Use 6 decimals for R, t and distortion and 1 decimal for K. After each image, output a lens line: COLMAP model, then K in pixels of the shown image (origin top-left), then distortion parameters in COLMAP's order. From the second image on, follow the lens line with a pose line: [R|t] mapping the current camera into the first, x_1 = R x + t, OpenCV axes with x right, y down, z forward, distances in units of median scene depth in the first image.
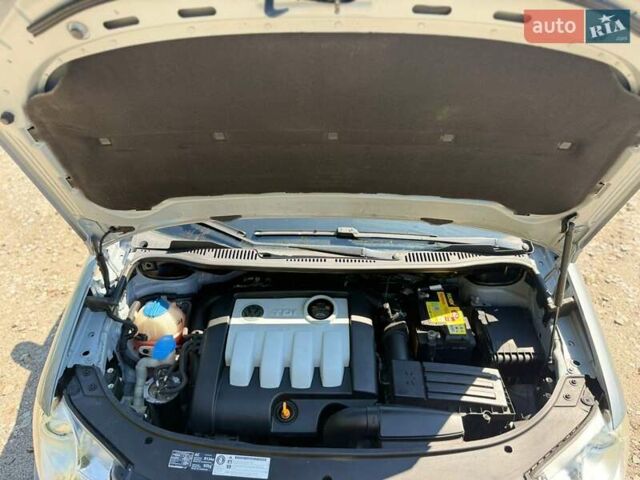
lens RADIAL K [[602.8, 0, 320.0], [0, 602.8, 240.0], [0, 0, 1]] dist [0.011987, -0.011553]
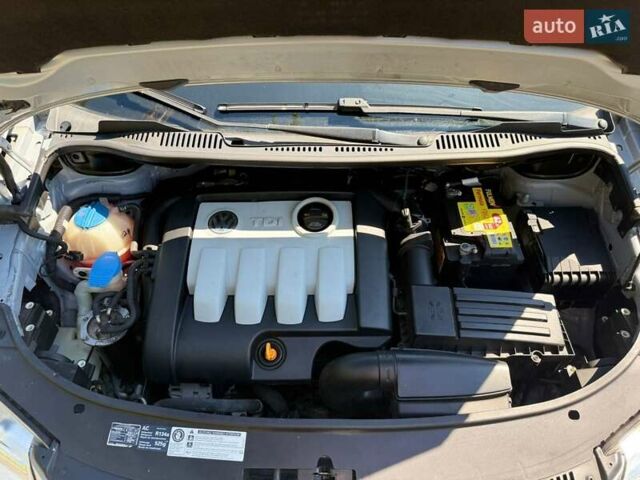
lens RADIAL K [[439.3, 0, 320.0], [0, 439.3, 240.0], [0, 0, 1]] dist [0.064304, -0.104993]
pose [[0.999943, -0.009440, -0.005024, 0.009402], [0.010469, 0.960016, 0.279749, -0.007189], [0.002183, -0.279786, 0.960060, 0.484908]]
